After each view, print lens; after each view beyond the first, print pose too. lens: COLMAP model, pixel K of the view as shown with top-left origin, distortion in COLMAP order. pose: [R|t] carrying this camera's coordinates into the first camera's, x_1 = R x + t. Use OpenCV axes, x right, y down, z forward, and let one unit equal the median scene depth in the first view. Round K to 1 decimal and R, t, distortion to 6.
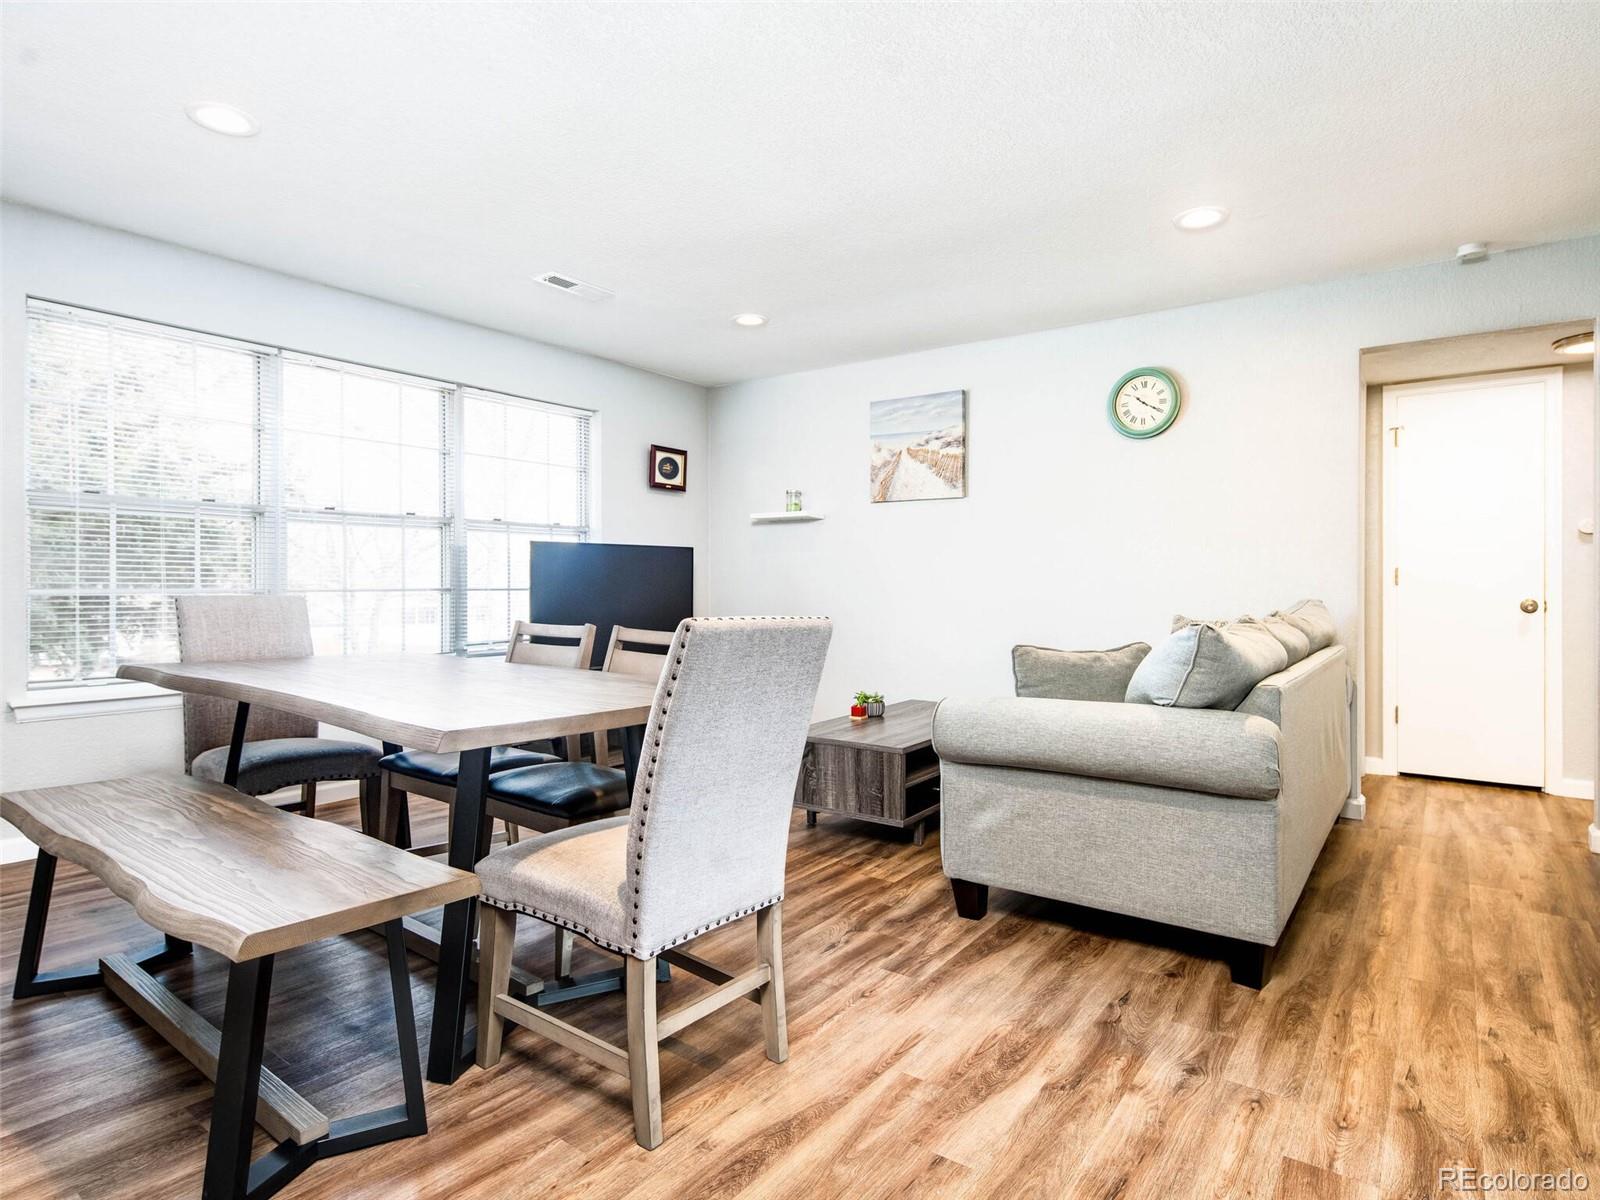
lens RADIAL K [[864.3, 0, 796.6], [0, 864.3, 576.7], [0, 0, 1]] dist [0.000432, -0.000873]
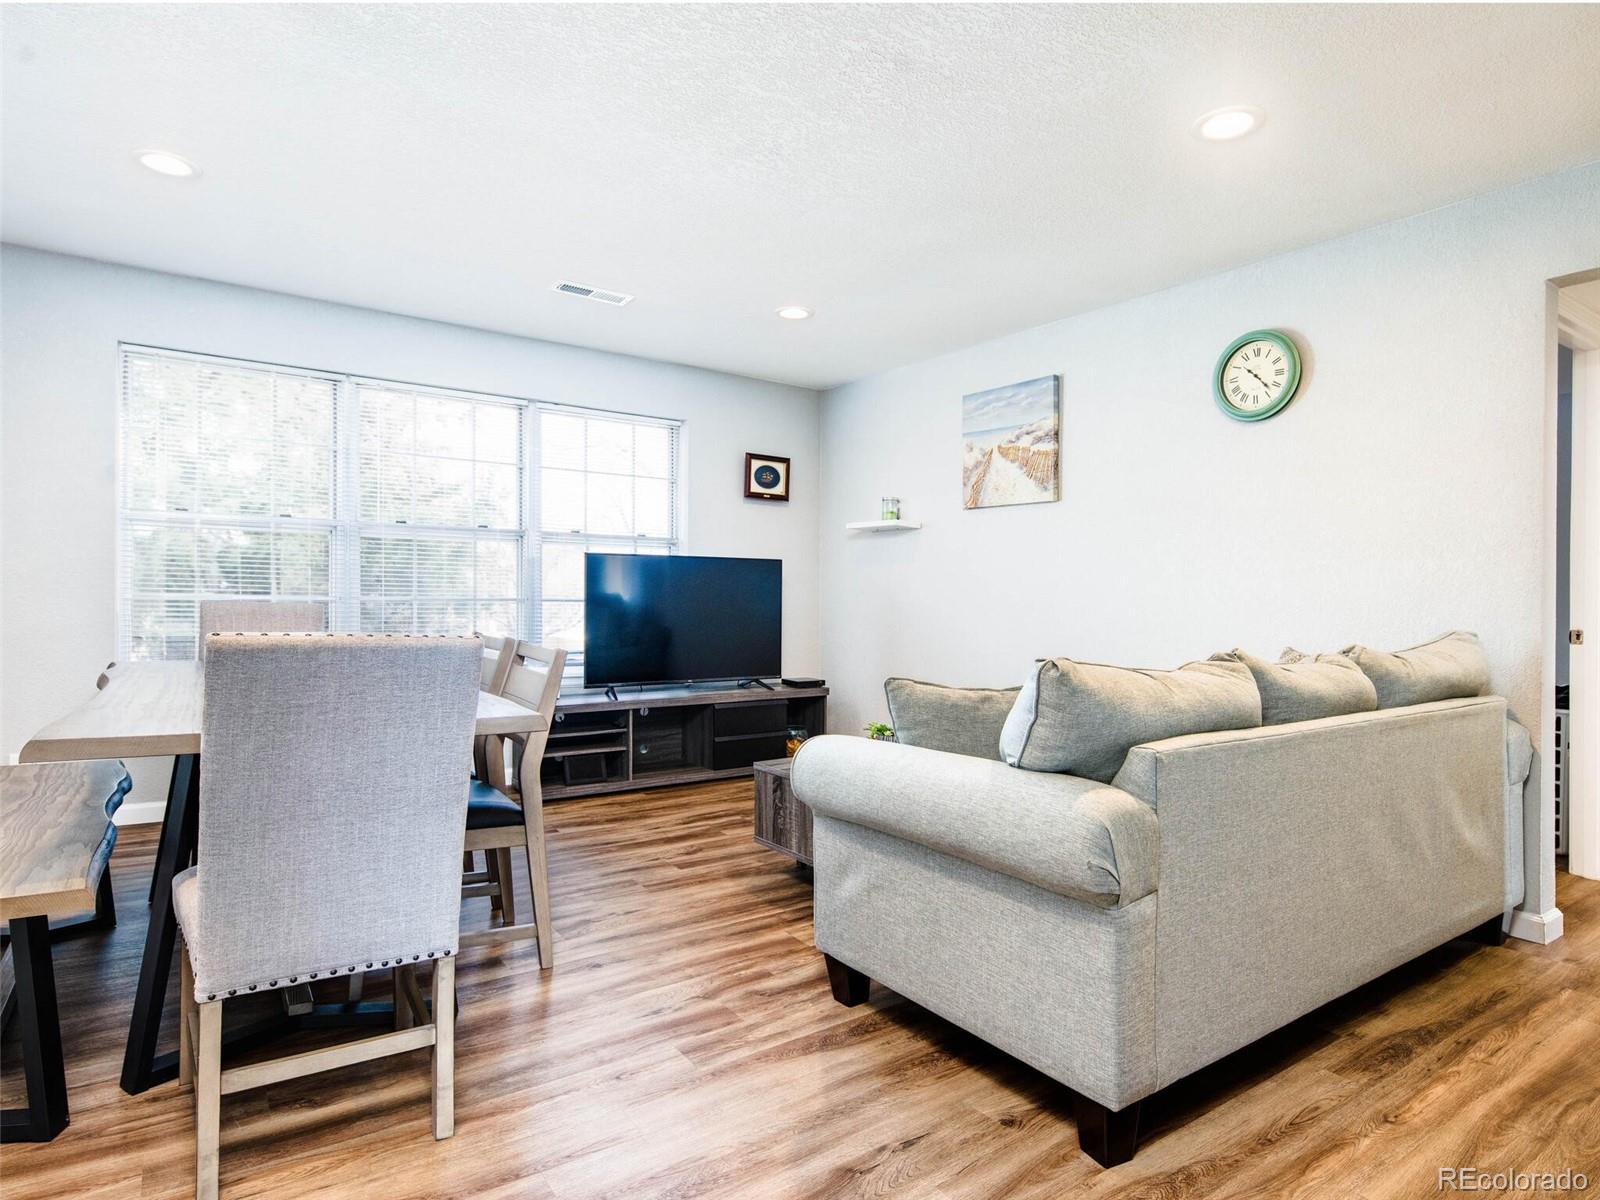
lens RADIAL K [[886.7, 0, 798.2], [0, 886.7, 588.9], [0, 0, 1]] dist [0.000497, -0.000597]
pose [[0.951395, 0.011262, -0.307767, 0.413583], [-0.012123, 0.999926, -0.000885, -0.002609], [0.307735, 0.004573, 0.951461, 0.170217]]
